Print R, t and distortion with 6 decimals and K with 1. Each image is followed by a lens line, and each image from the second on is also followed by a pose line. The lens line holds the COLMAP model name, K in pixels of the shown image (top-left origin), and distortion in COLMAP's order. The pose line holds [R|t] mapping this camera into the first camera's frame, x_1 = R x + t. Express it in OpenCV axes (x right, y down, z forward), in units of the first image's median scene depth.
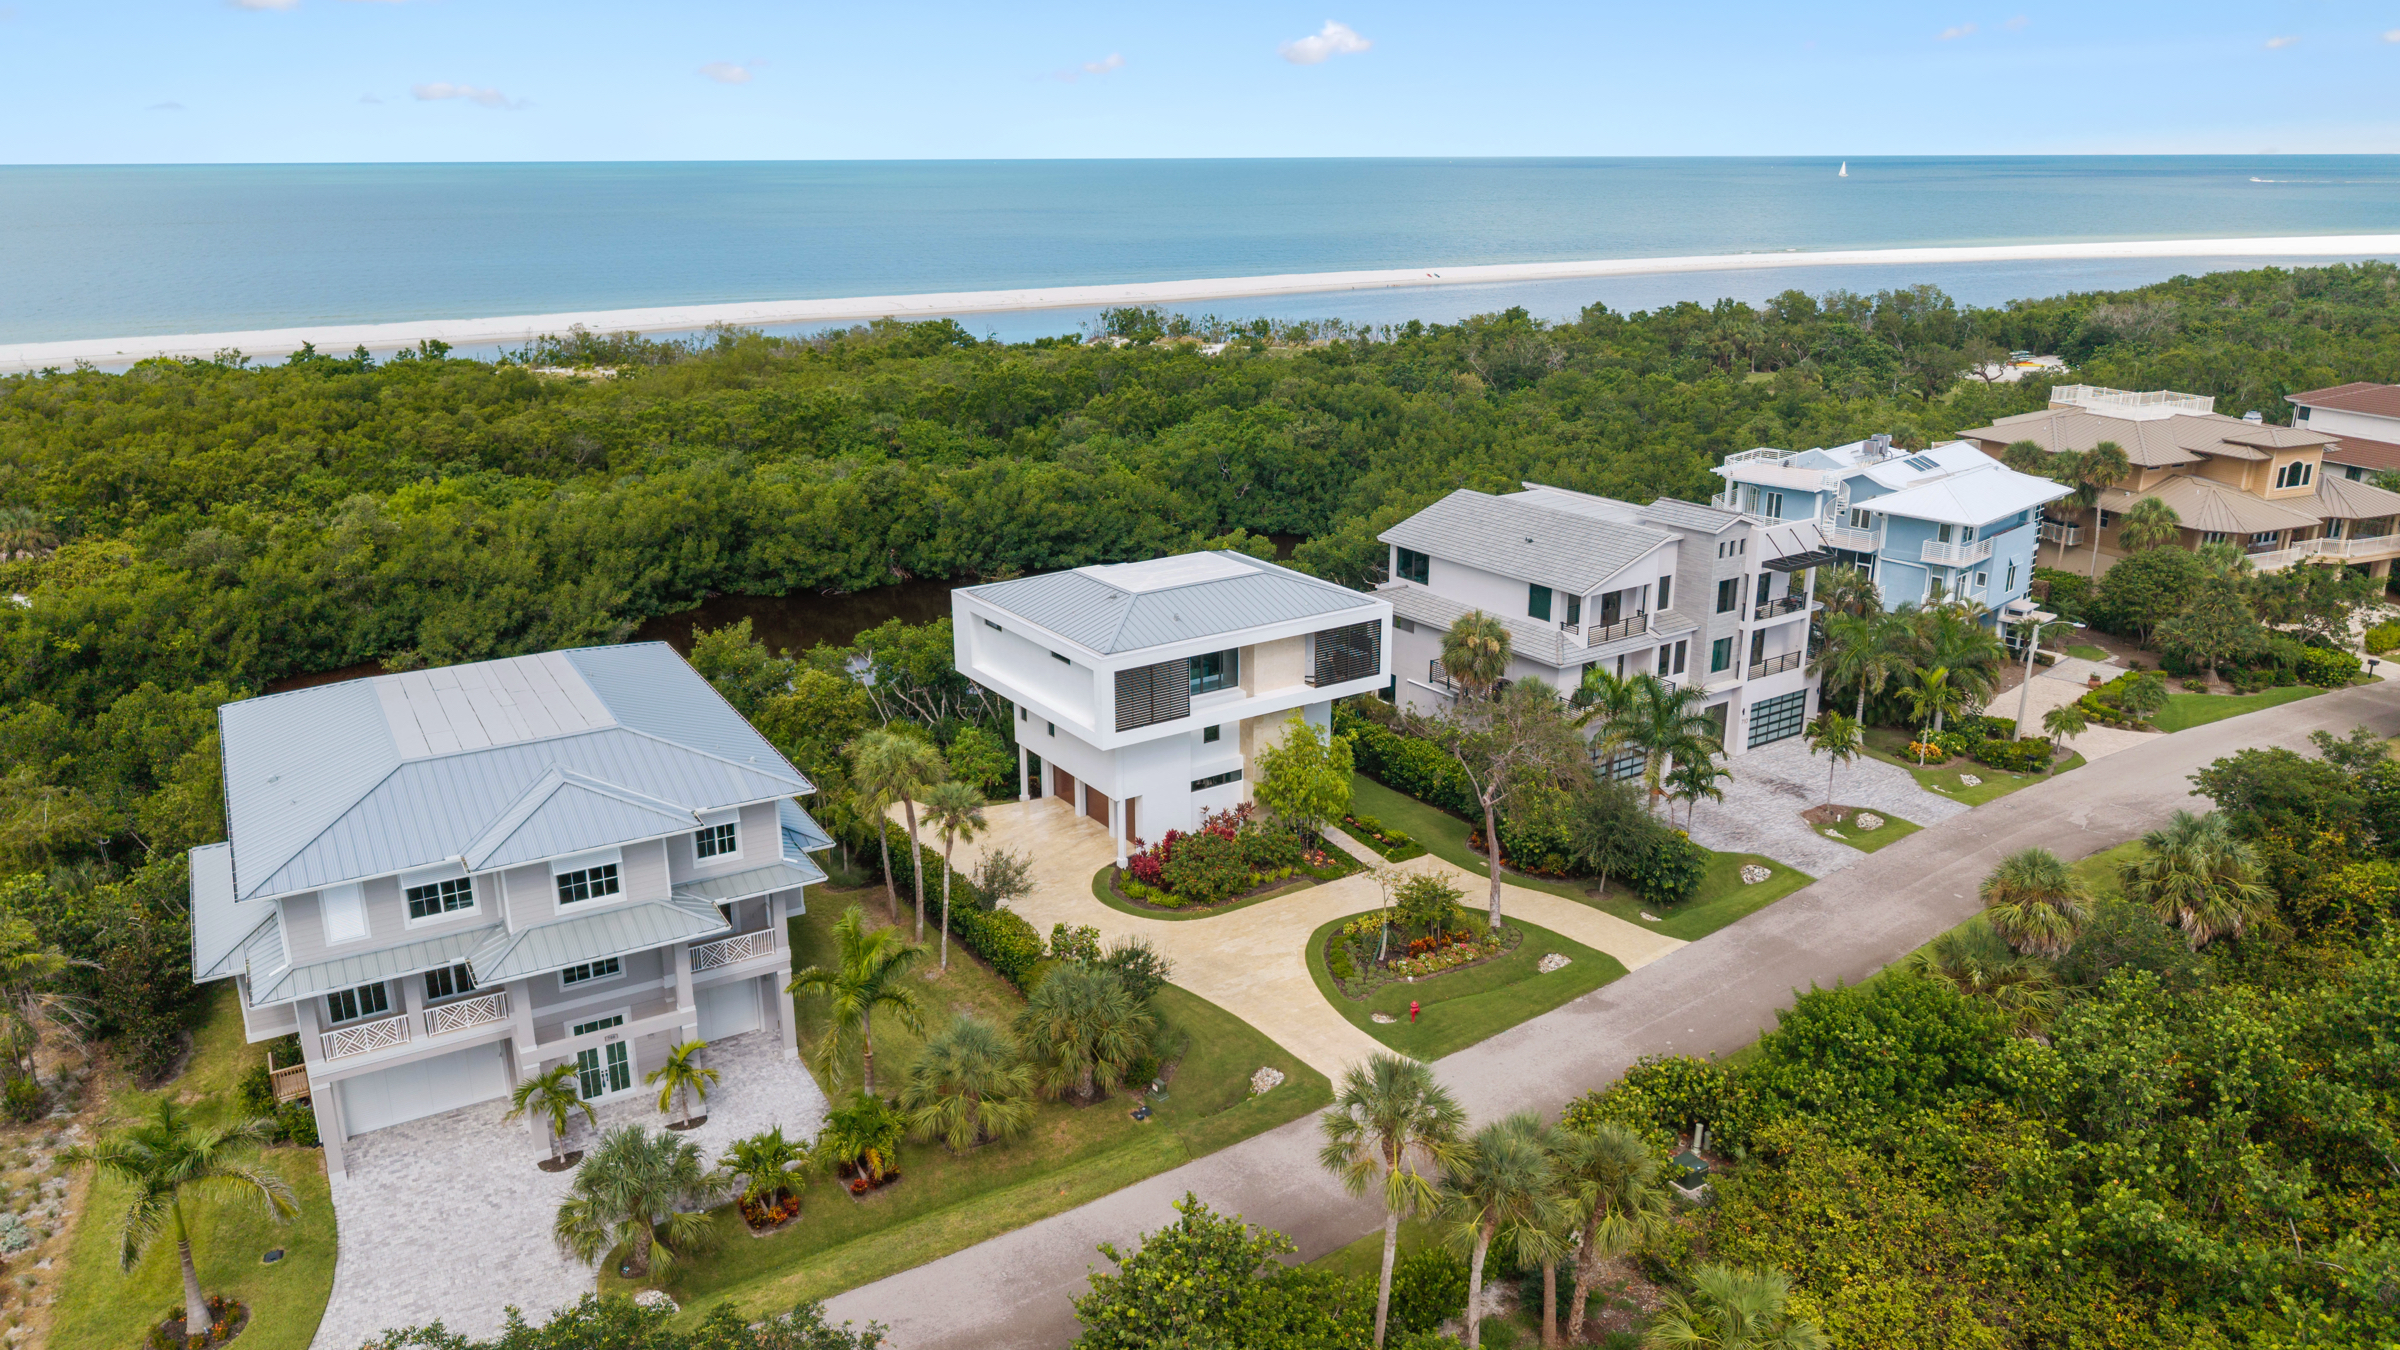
lens RADIAL K [[1644.1, 0, 1200.0], [0, 1644.1, 675.0], [0, 0, 1]] dist [0.030628, -0.004452]
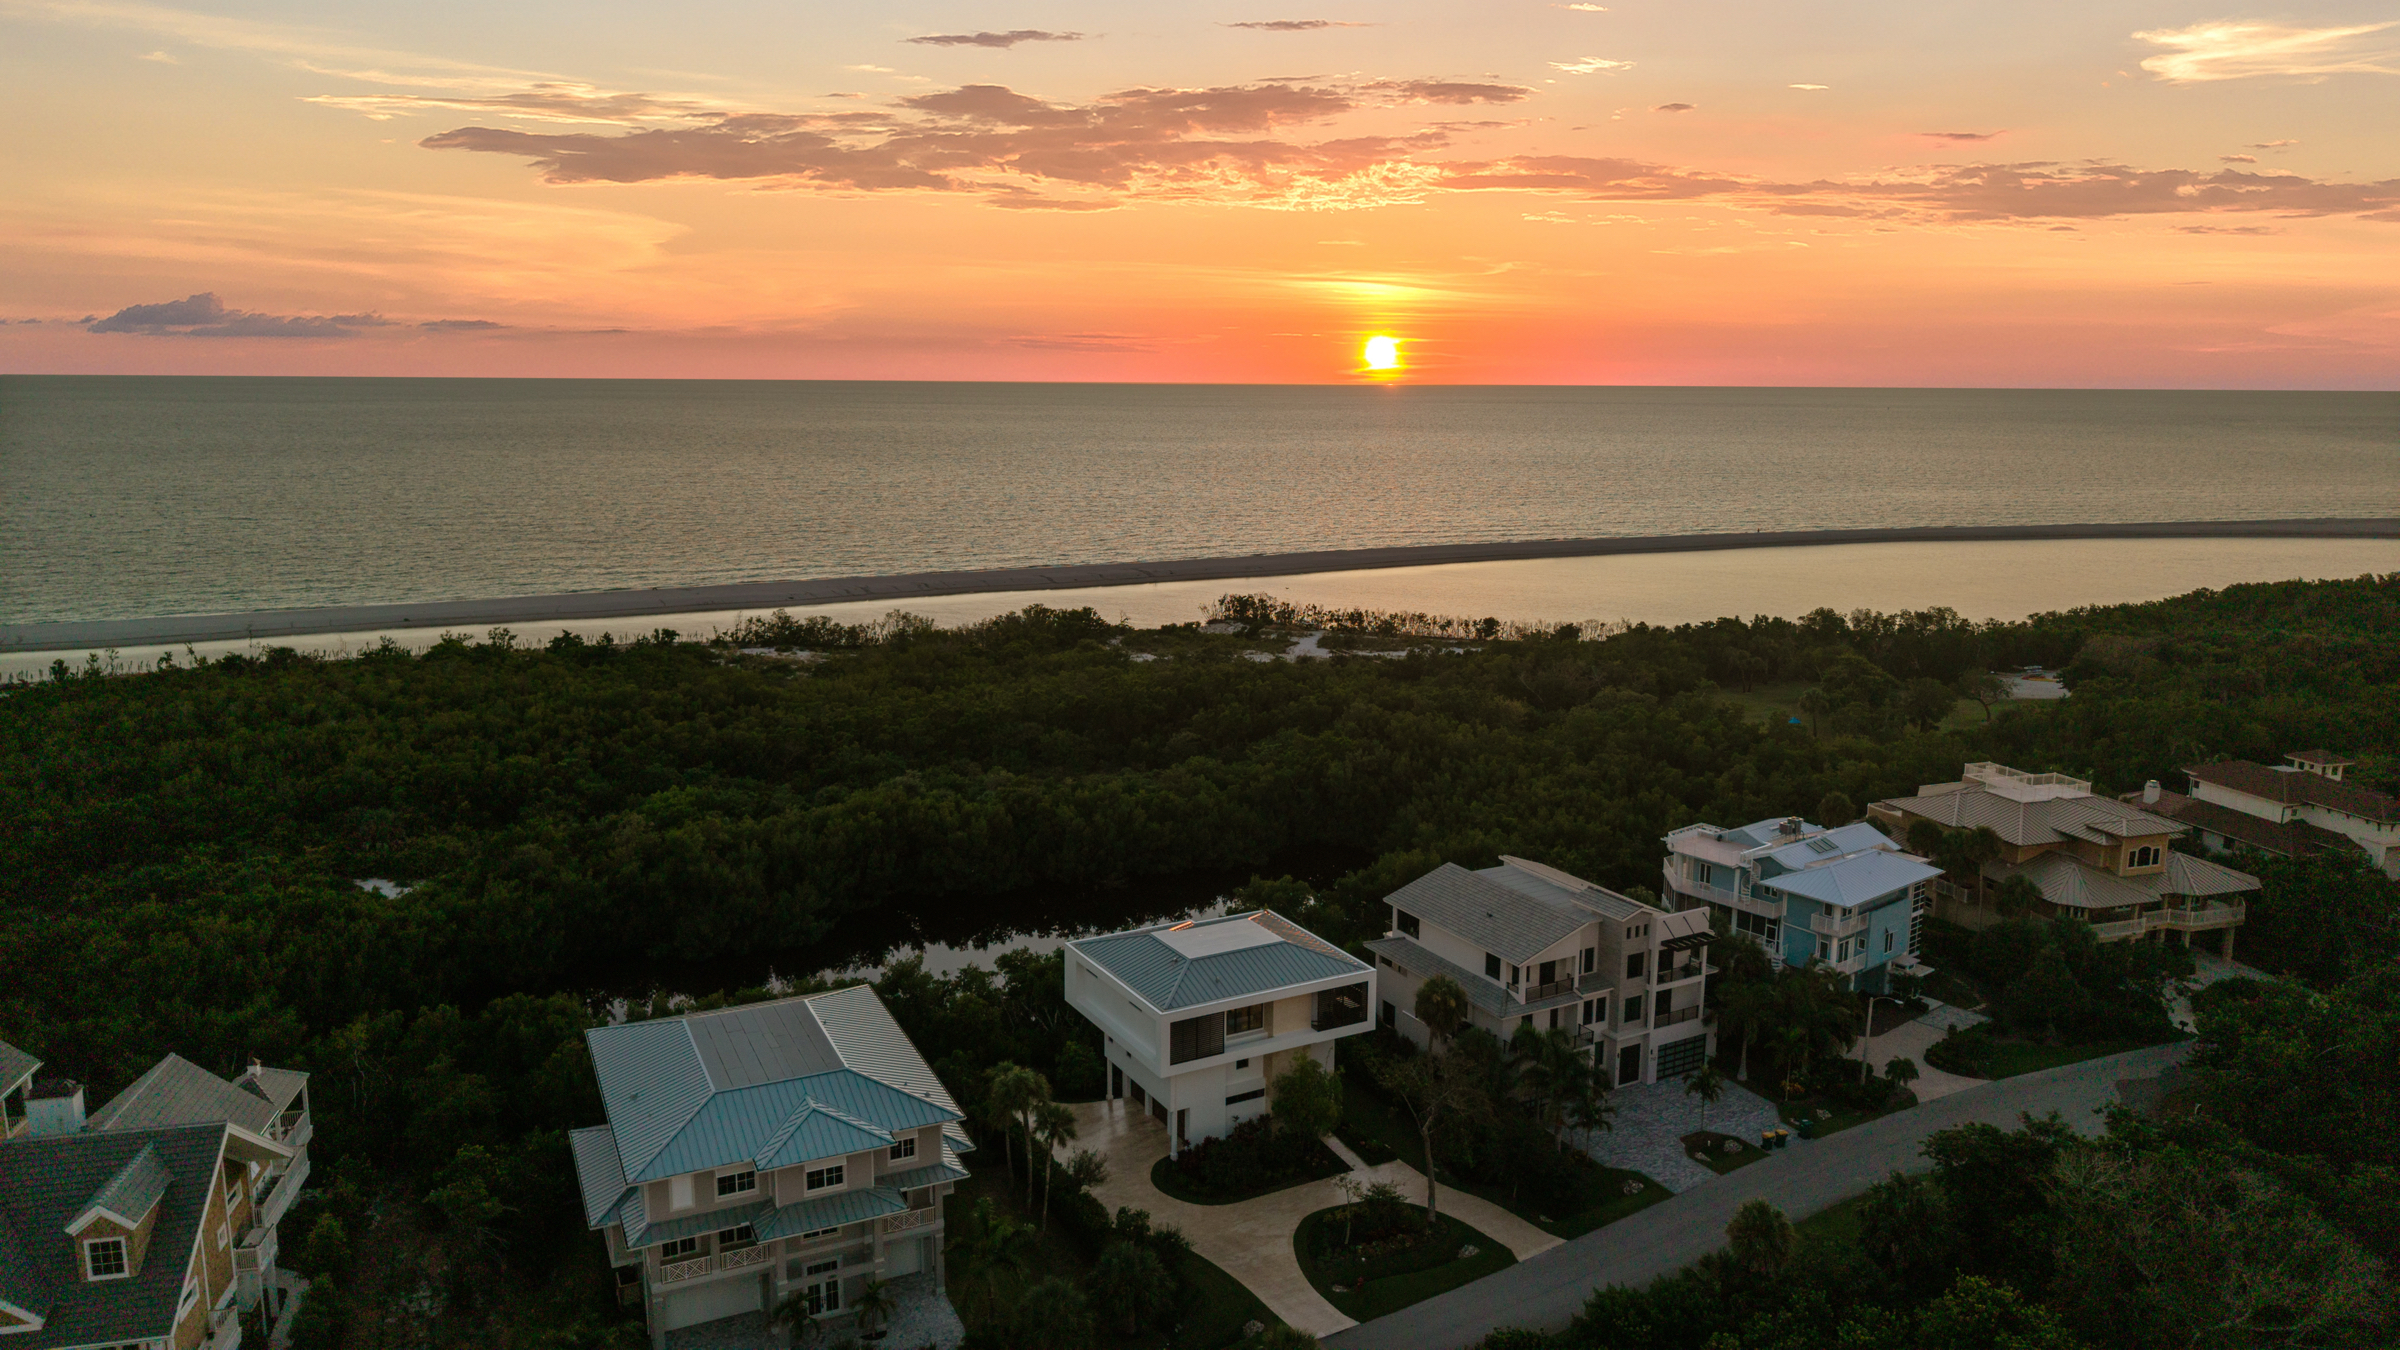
lens RADIAL K [[1606.0, 0, 1200.0], [0, 1606.0, 675.0], [0, 0, 1]] dist [0.028802, -0.018152]
pose [[0.996352, 0.026940, -0.080978, 0.067100], [-0.036473, 0.992265, -0.118657, -0.117482], [0.077155, 0.121178, 0.989628, -0.366840]]
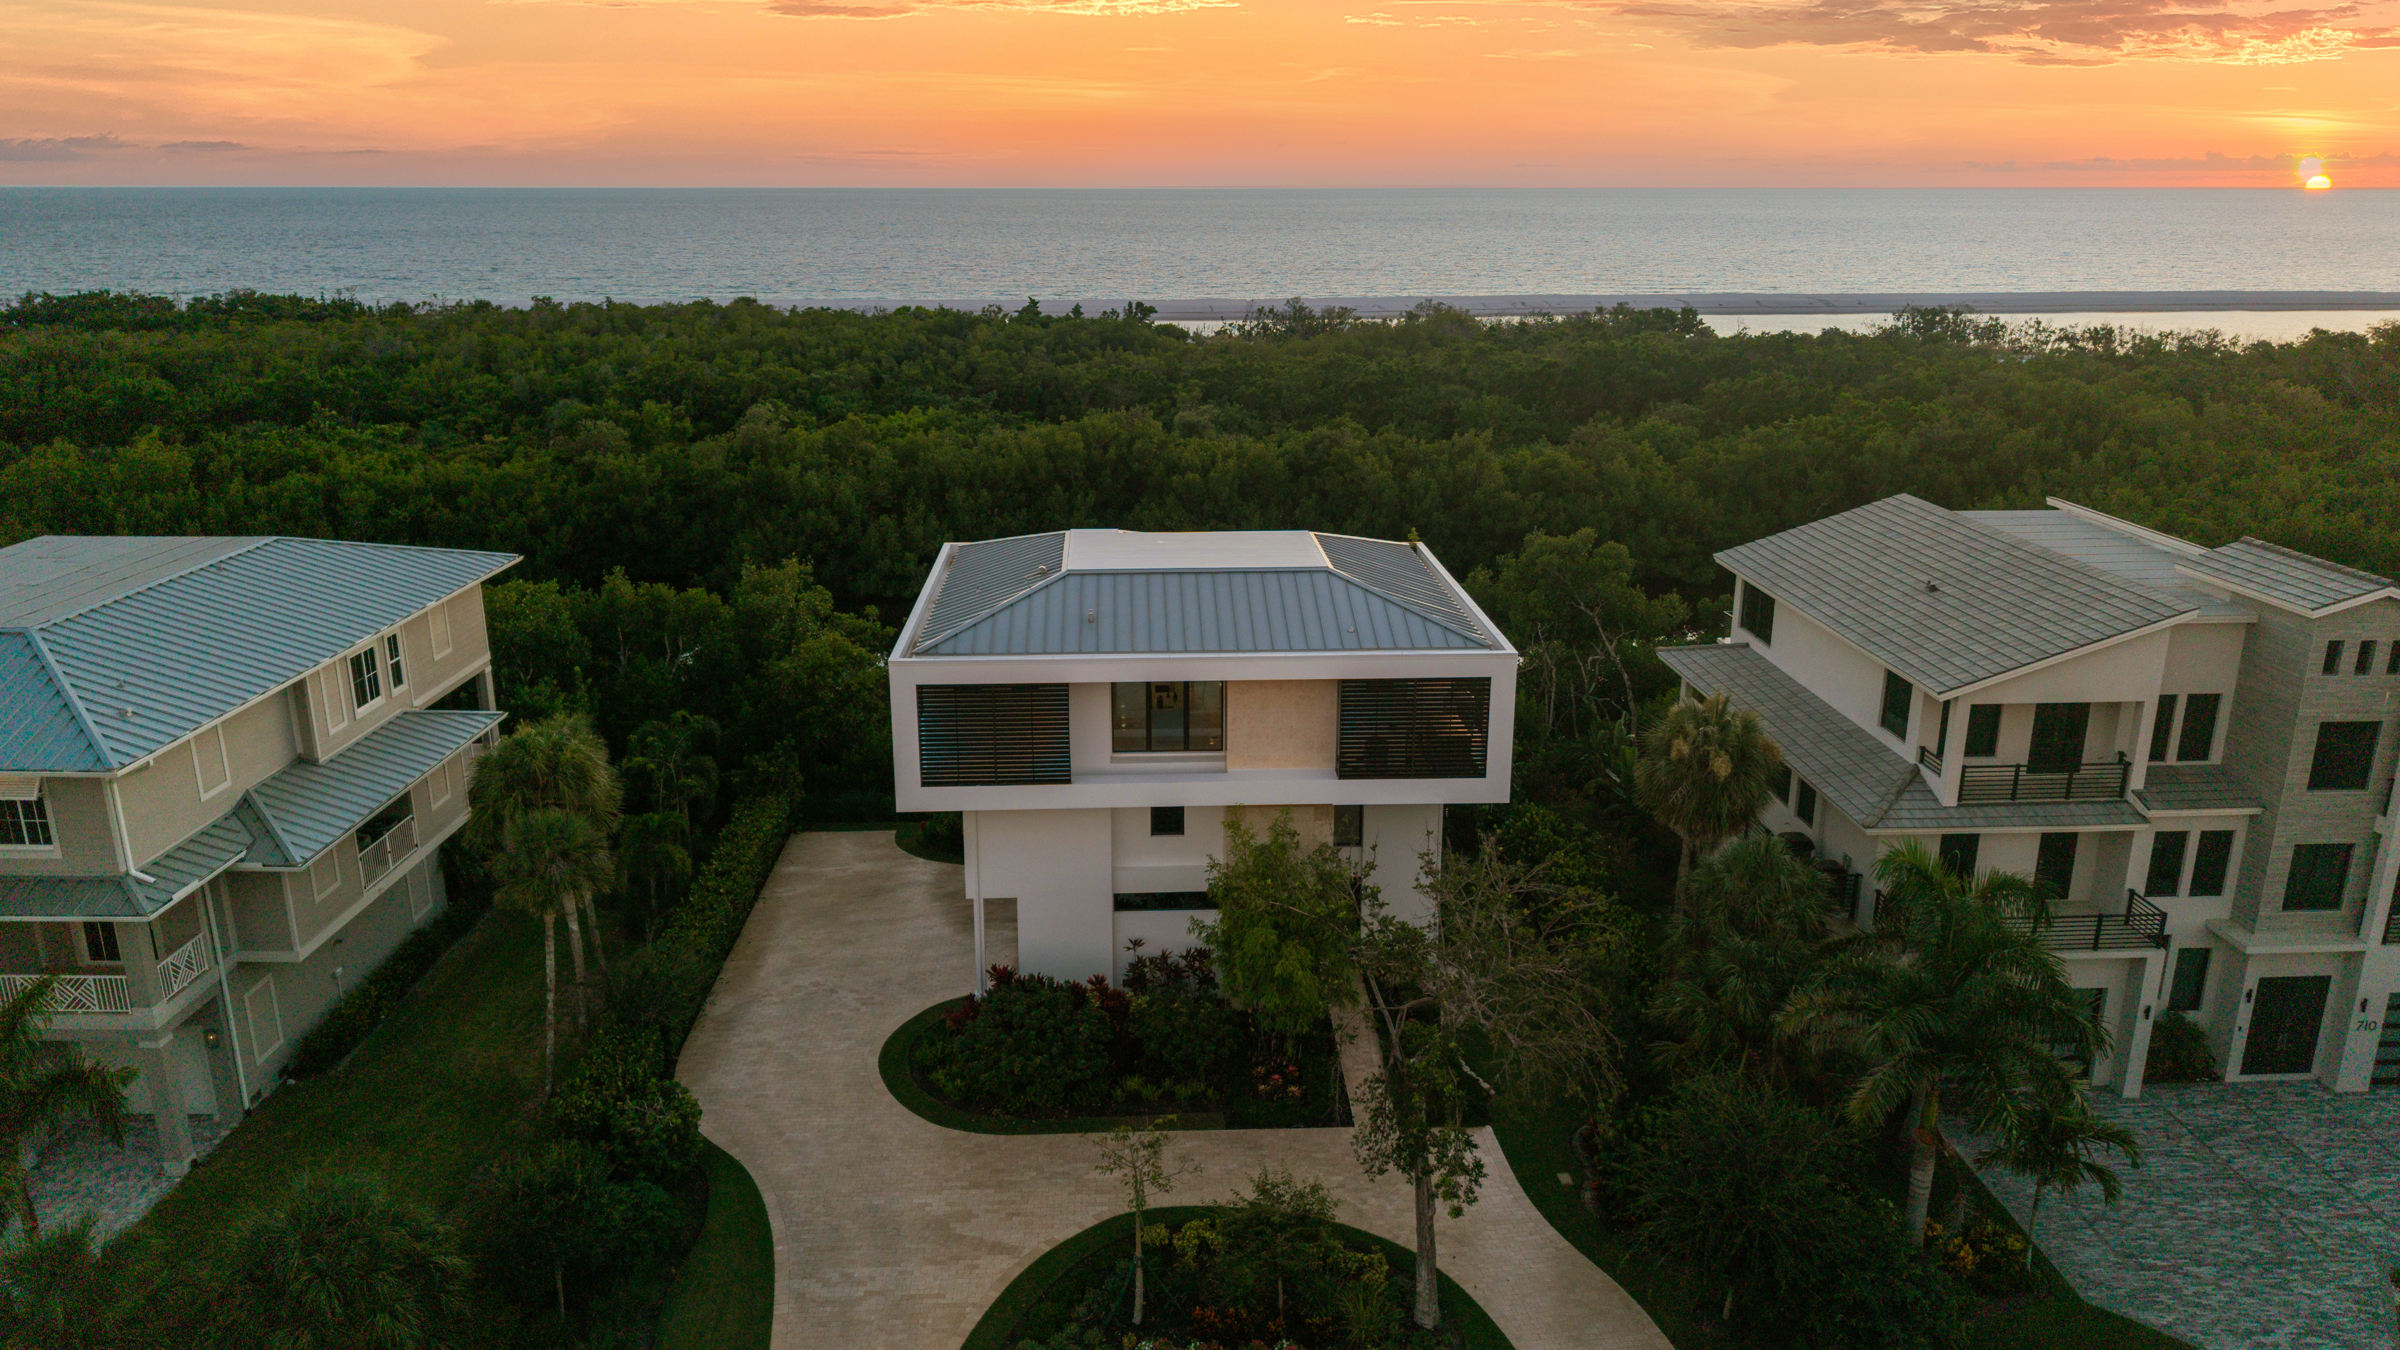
lens RADIAL K [[1626.9, 0, 1200.0], [0, 1626.9, 675.0], [0, 0, 1]] dist [0.068048, -0.092394]
pose [[0.856019, 0.152977, -0.493790, 0.275476], [-0.159497, 0.986766, 0.029204, -0.033300], [0.491723, 0.053759, 0.869091, 0.446914]]
